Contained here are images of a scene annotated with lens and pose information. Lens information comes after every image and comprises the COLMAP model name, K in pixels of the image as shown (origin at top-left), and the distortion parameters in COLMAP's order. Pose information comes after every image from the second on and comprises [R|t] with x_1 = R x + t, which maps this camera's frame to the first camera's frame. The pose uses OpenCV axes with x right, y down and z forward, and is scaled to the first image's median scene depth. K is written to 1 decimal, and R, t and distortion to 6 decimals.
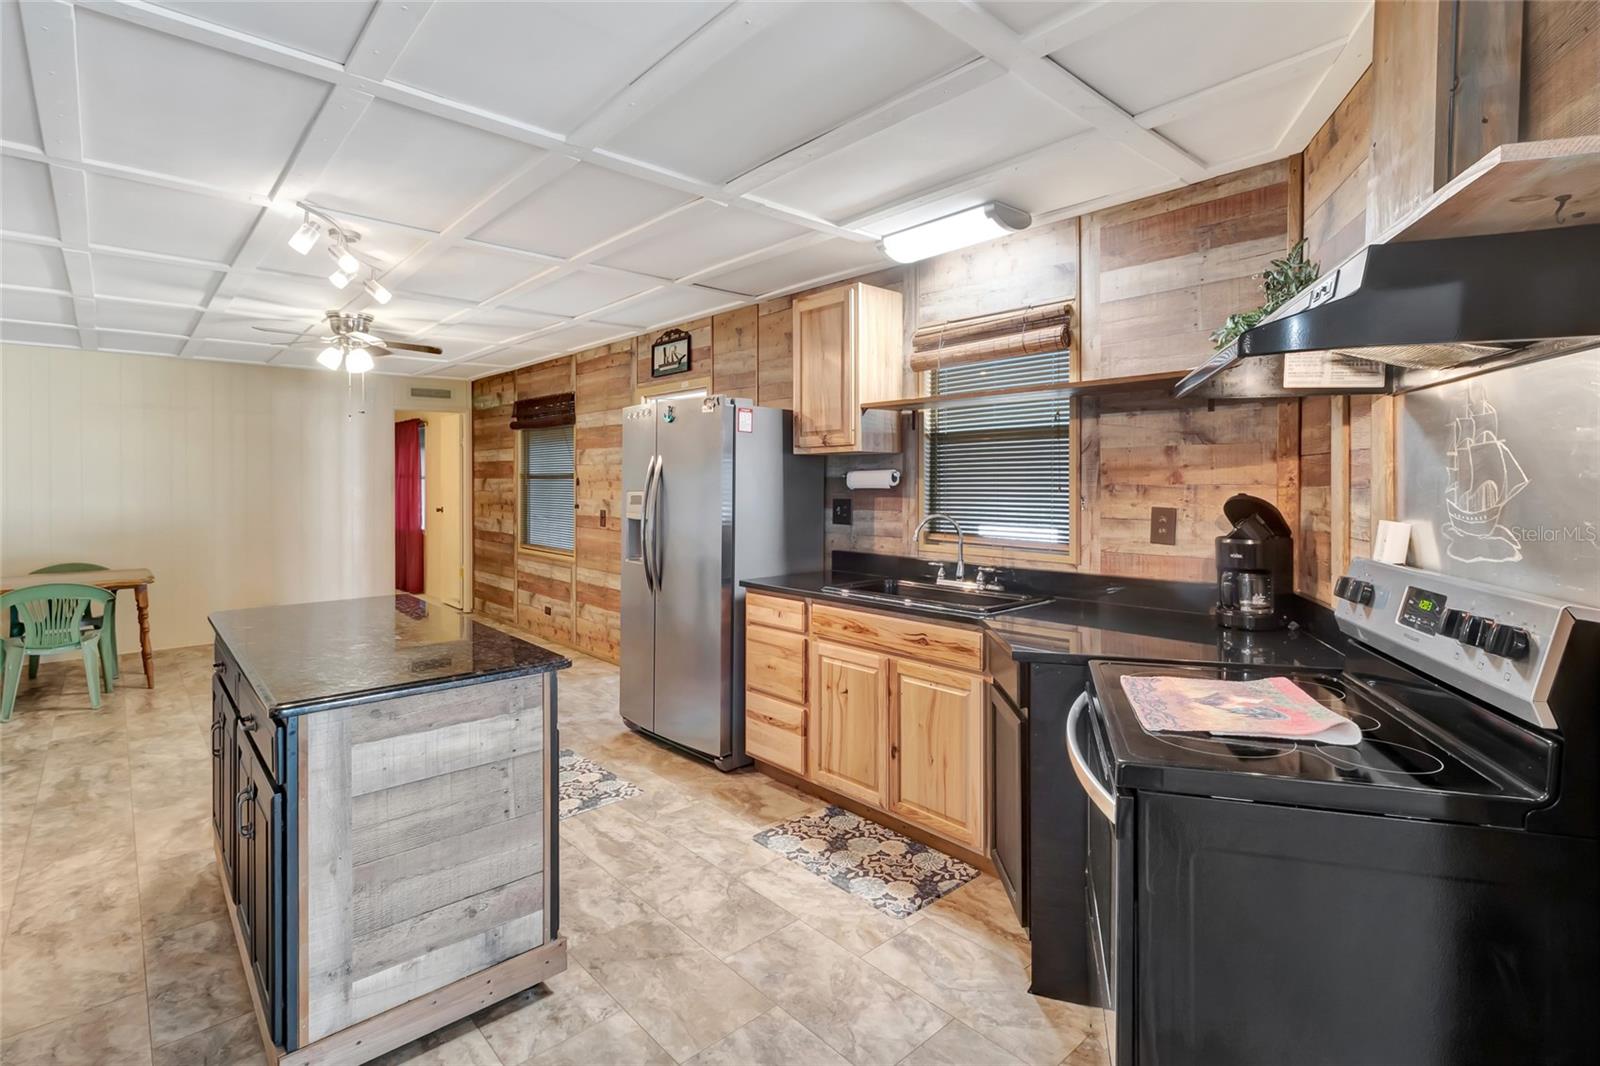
lens RADIAL K [[761.4, 0, 795.3], [0, 761.4, 479.8], [0, 0, 1]] dist [0.007974, 0.000329]
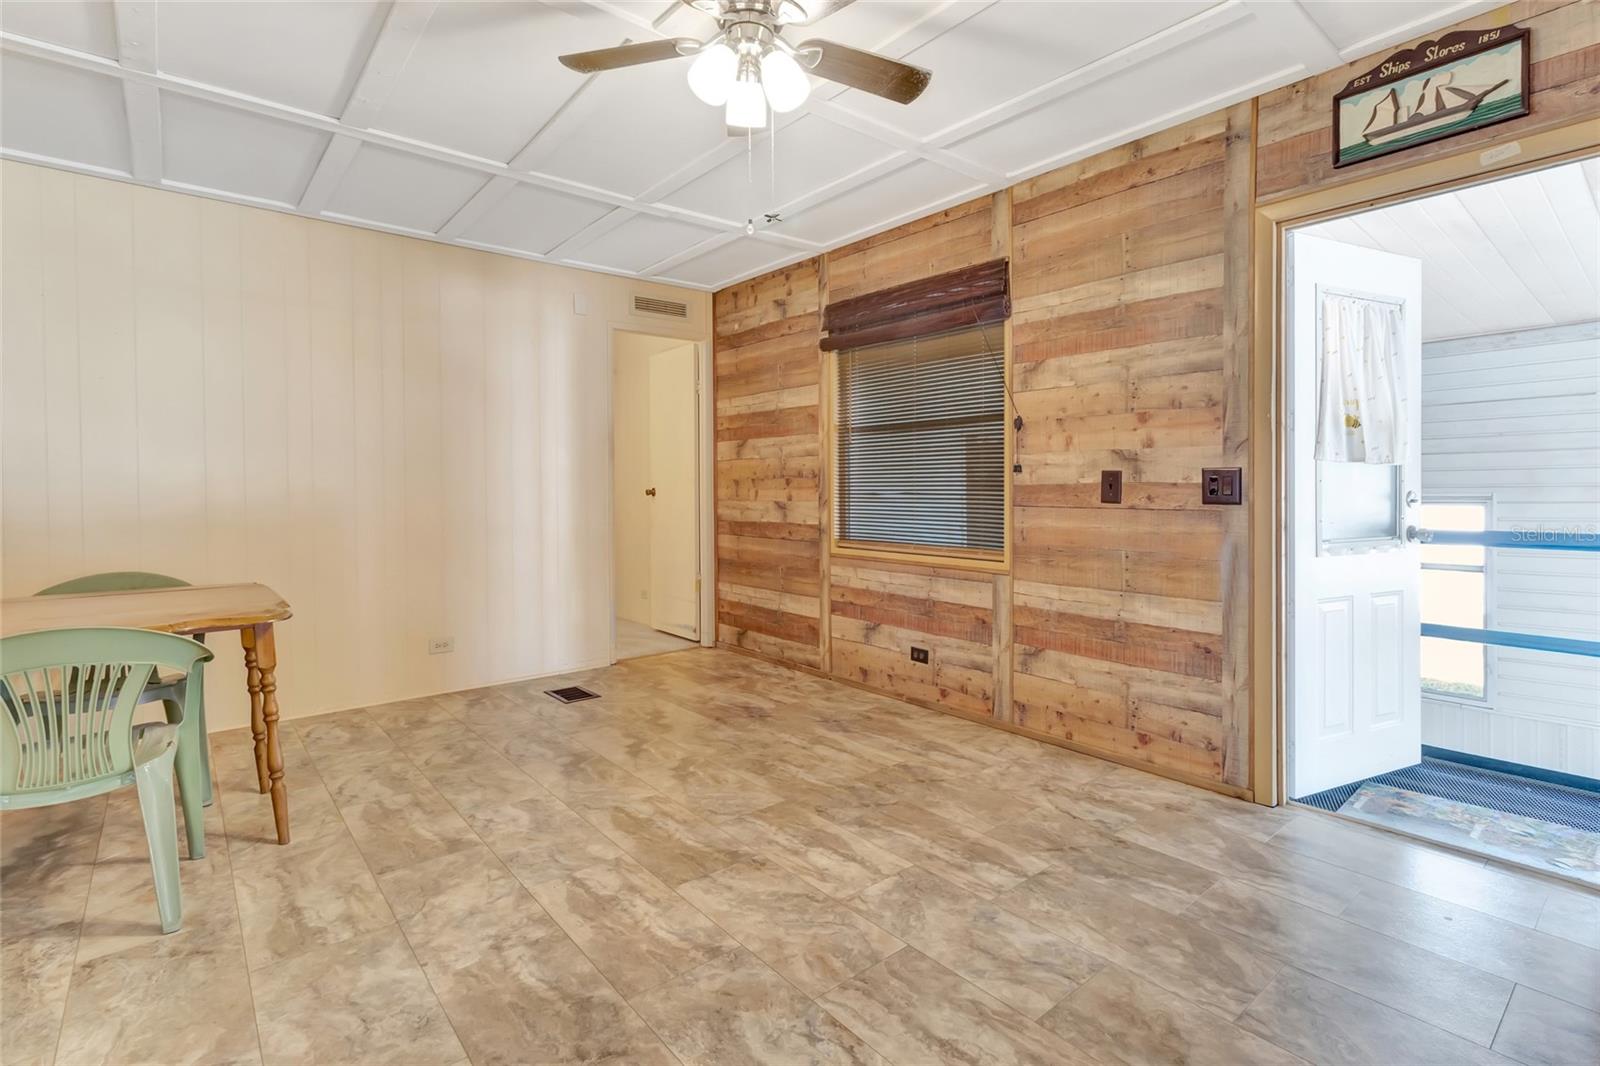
lens RADIAL K [[761.4, 0, 802.2], [0, 761.4, 495.2], [0, 0, 1]] dist [0.007974, 0.000329]
pose [[0.999225, -0.002751, -0.039271, -0.736184], [0.003275, 0.999907, 0.013269, 0.080959], [0.039230, -0.013388, 0.999140, 0.799317]]
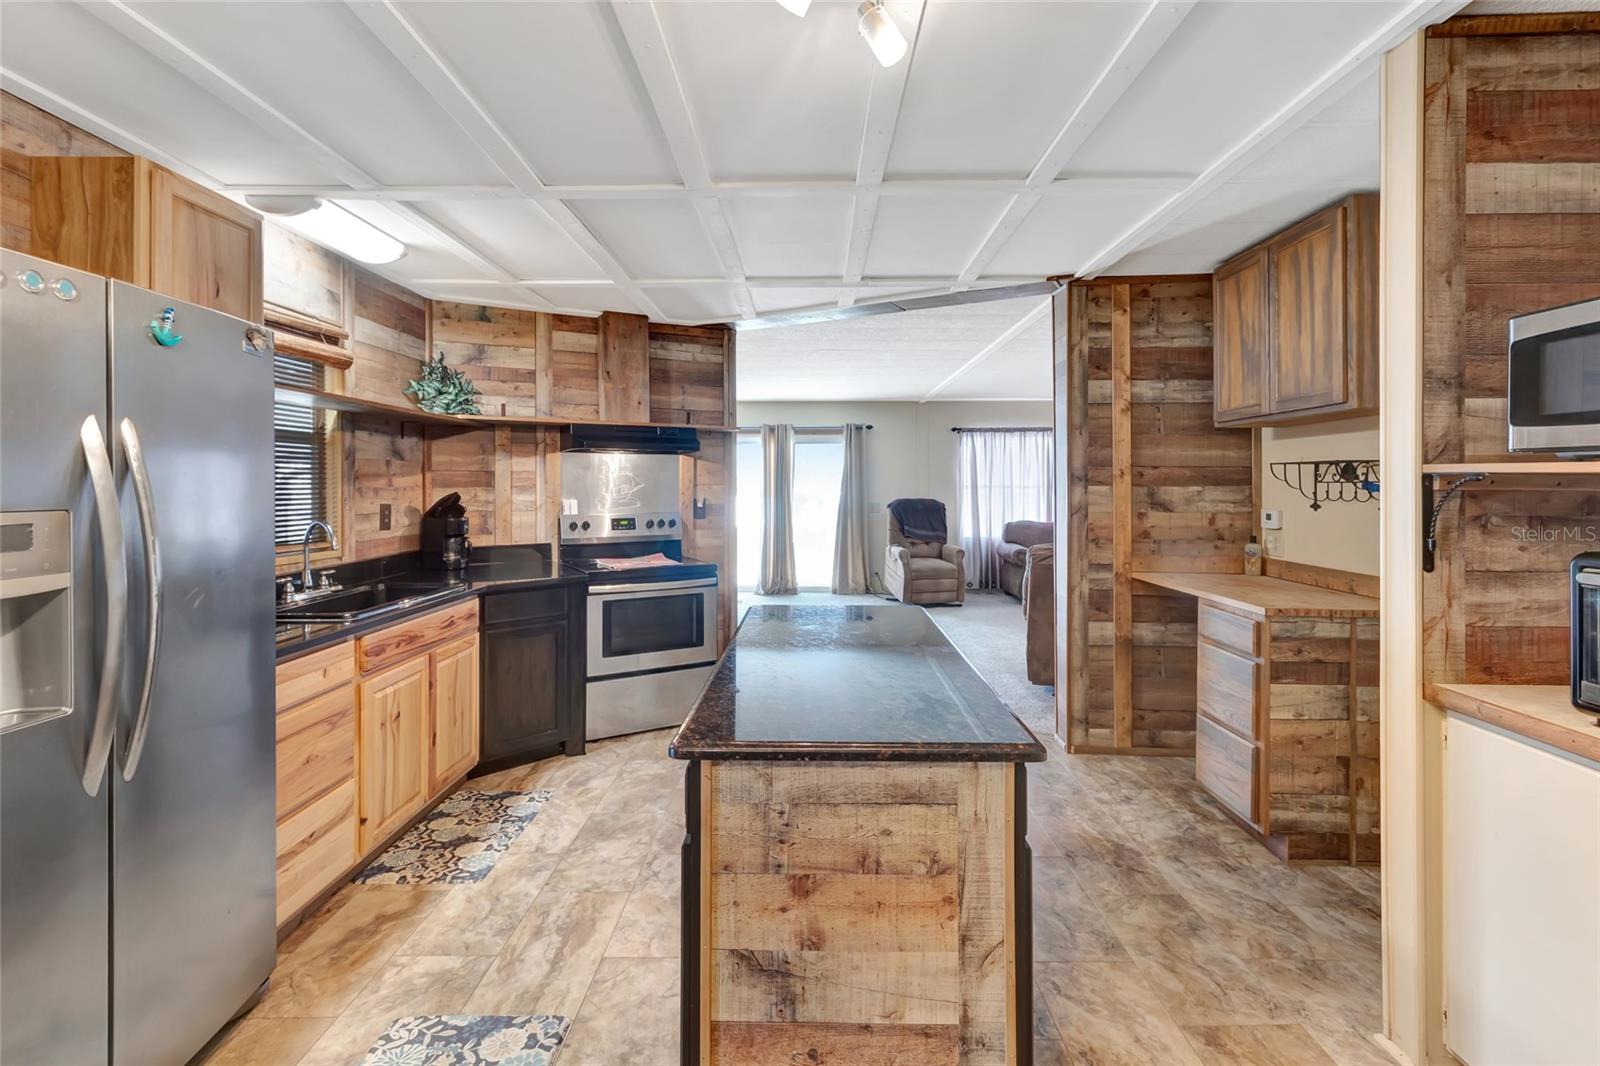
lens RADIAL K [[761.4, 0, 800.3], [0, 761.4, 470.9], [0, 0, 1]] dist [0.007974, 0.000329]
pose [[-0.736872, 0.017545, 0.675805, -0.779977], [0.003703, 0.999753, -0.021918, 0.007295], [-0.676023, -0.013648, -0.736754, 1.161118]]
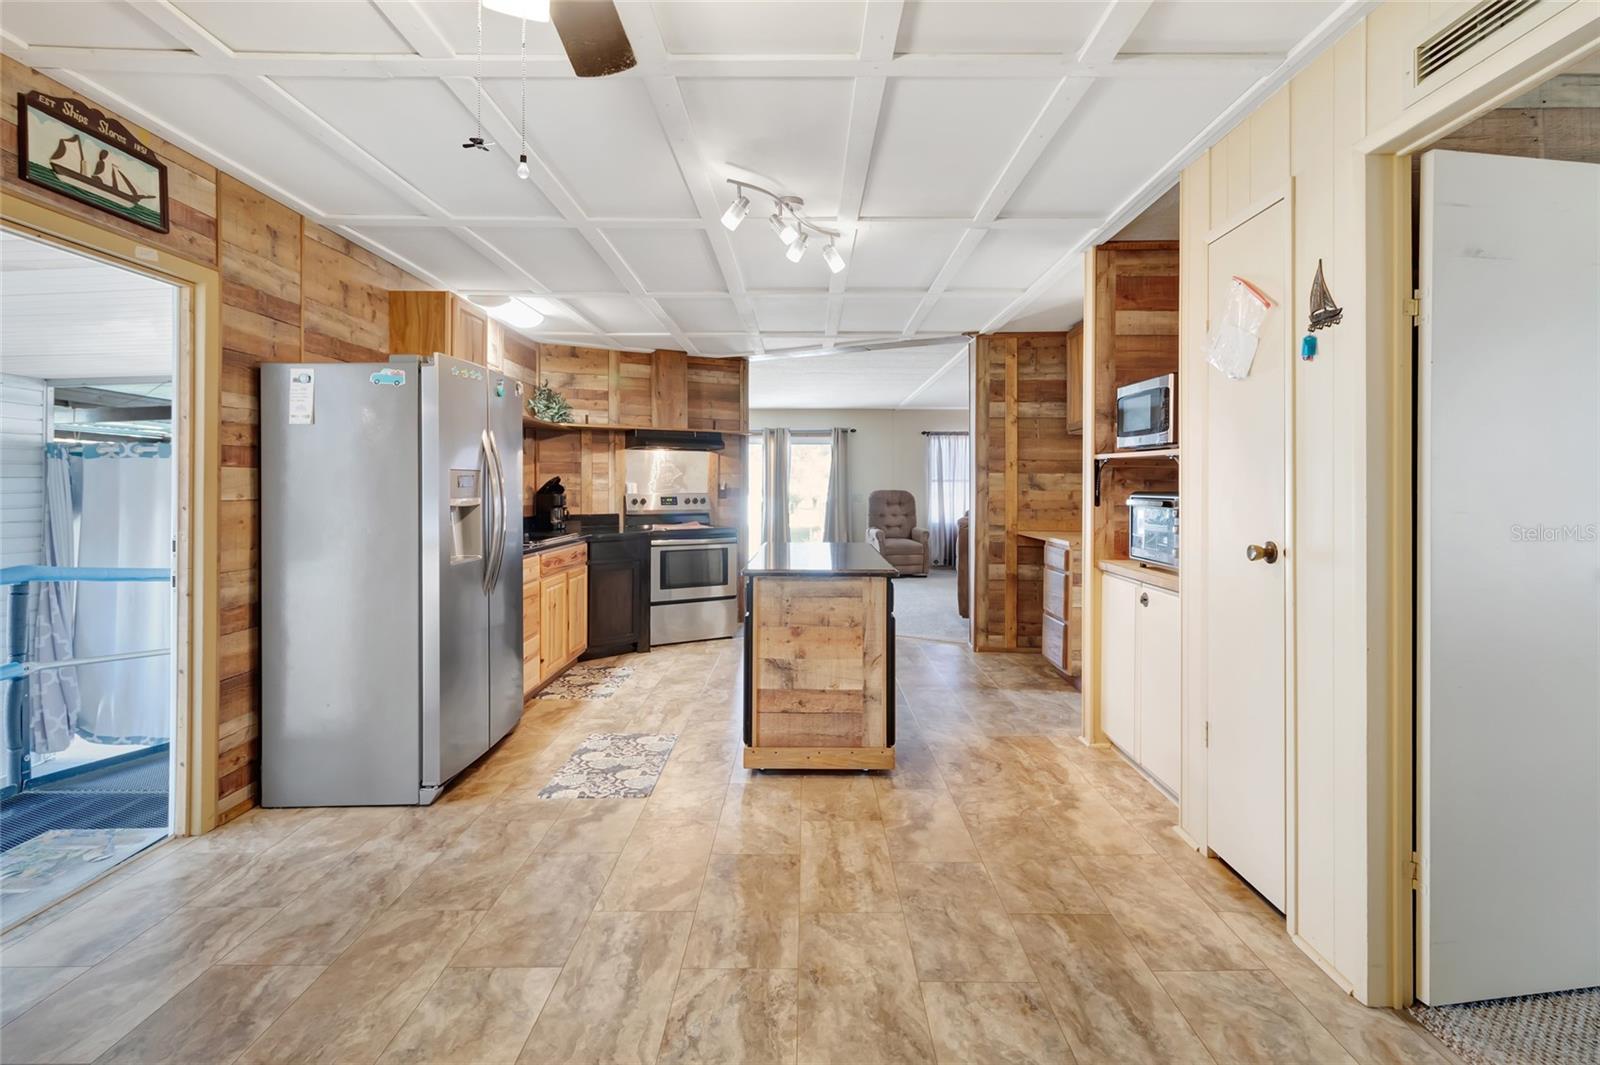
lens RADIAL K [[761.4, 0, 784.1], [0, 761.4, 478.4], [0, 0, 1]] dist [0.007974, 0.000329]
pose [[-0.726899, 0.008102, 0.686696, -1.127148], [-0.001253, 0.999913, -0.013125, 0.038270], [-0.686743, -0.010401, -0.726826, 1.541111]]
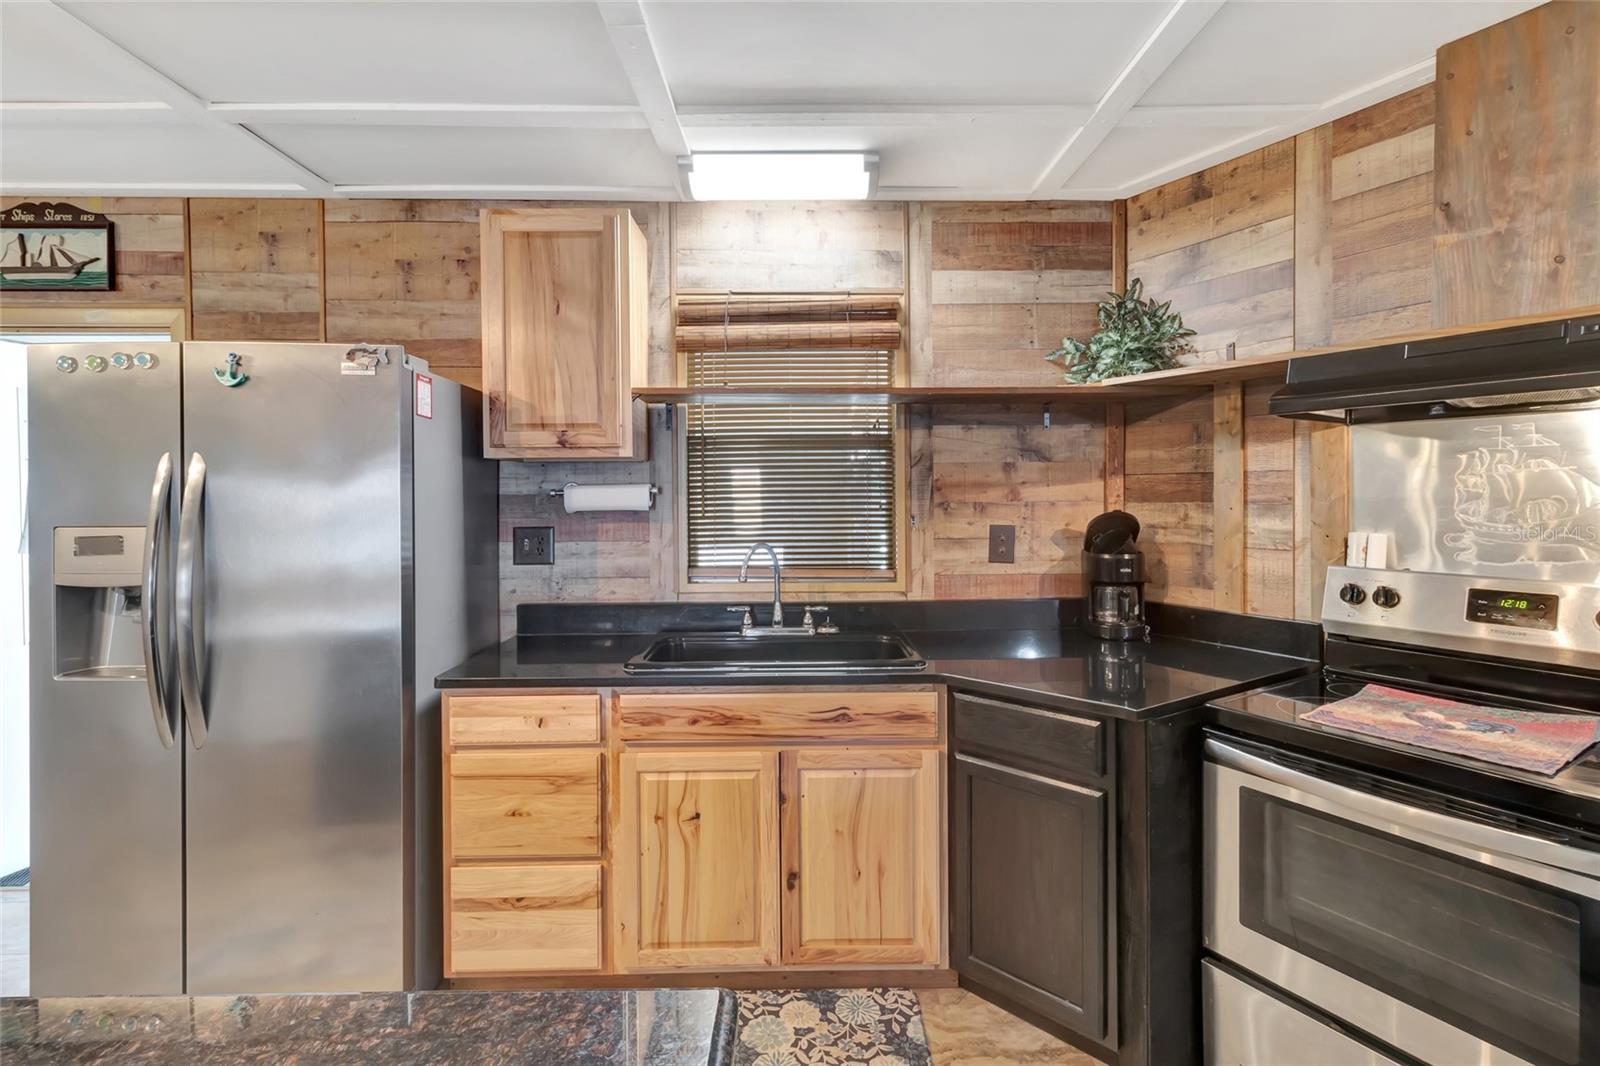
lens RADIAL K [[761.4, 0, 808.0], [0, 761.4, 500.9], [0, 0, 1]] dist [0.007974, 0.000329]
pose [[0.656619, -0.011292, 0.754138, -0.318317], [0.003610, 0.999924, 0.011828, -0.005563], [-0.754214, -0.005044, 0.656610, 0.419281]]
